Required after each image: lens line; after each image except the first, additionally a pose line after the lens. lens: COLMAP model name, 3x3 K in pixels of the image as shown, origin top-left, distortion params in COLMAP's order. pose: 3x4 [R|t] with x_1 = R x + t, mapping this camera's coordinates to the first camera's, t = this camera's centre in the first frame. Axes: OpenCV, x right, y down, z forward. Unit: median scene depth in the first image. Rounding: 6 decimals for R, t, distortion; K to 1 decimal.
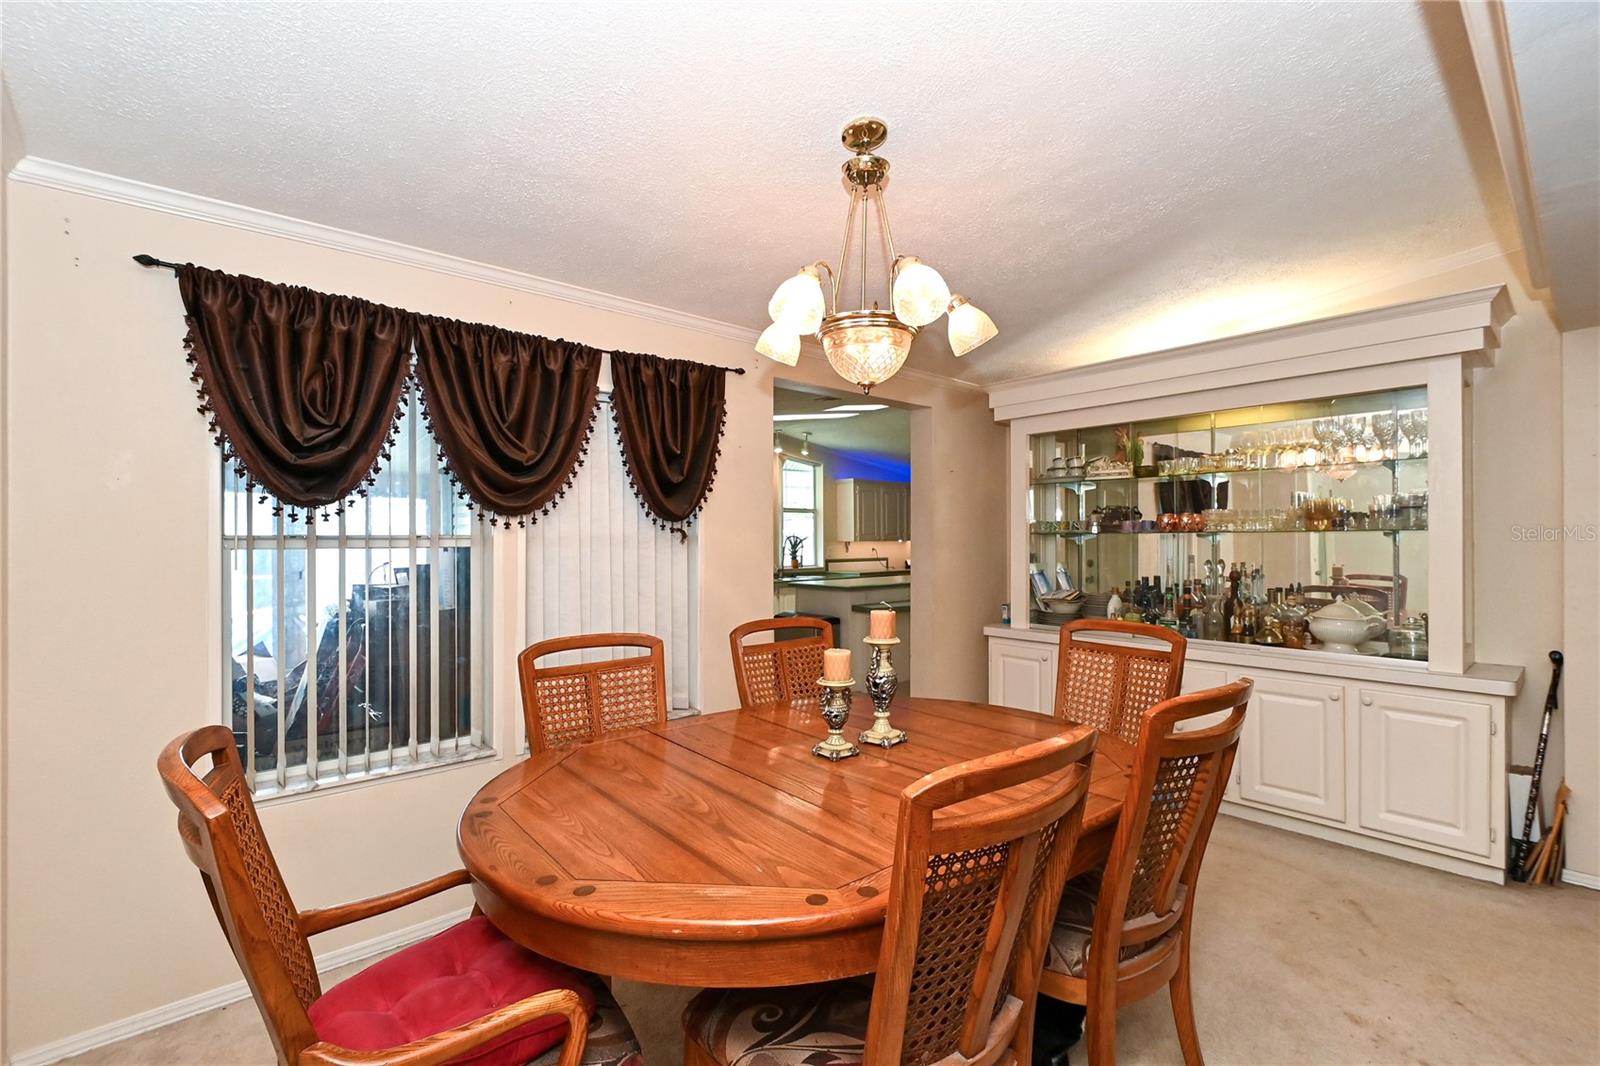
lens RADIAL K [[697.2, 0, 809.2], [0, 697.2, 538.6], [0, 0, 1]] dist [0.001995, -0.000504]
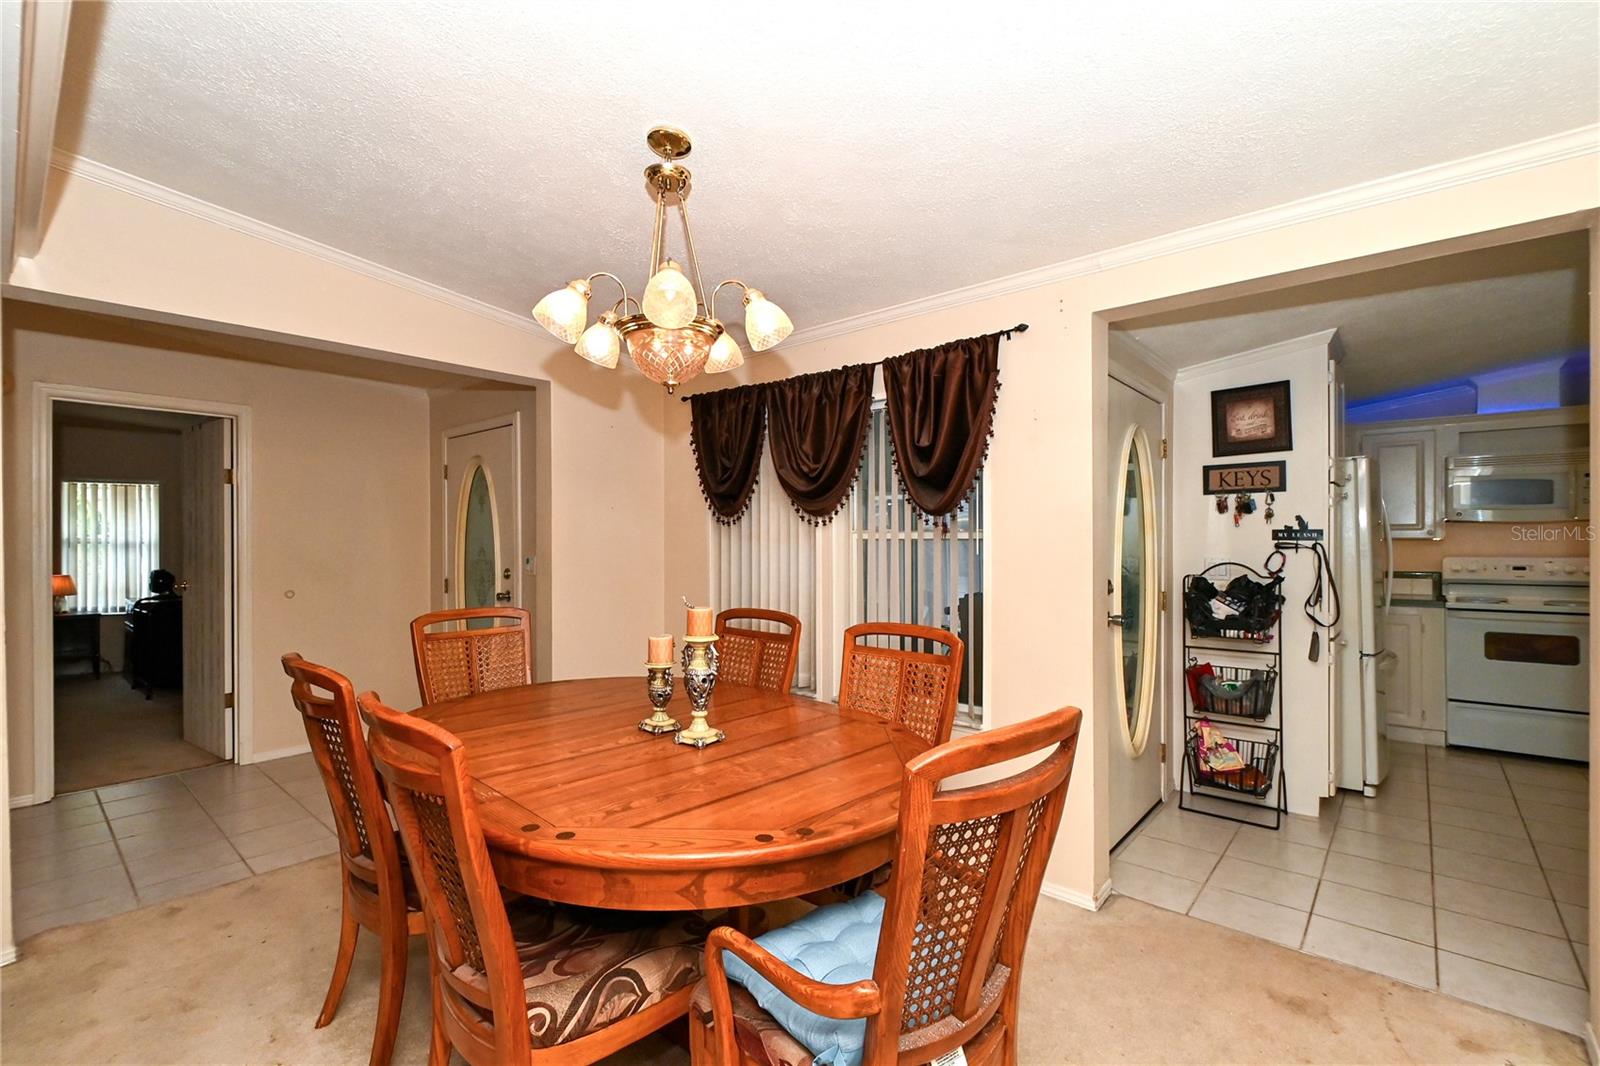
lens RADIAL K [[701.2, 0, 797.9], [0, 701.2, 537.7], [0, 0, 1]] dist [0.001070, -0.000041]
pose [[0.136496, 0.002395, -0.990638, 0.834688], [0.003198, 0.999991, 0.002858, 0.003134], [0.990635, -0.003558, 0.136487, 0.768713]]
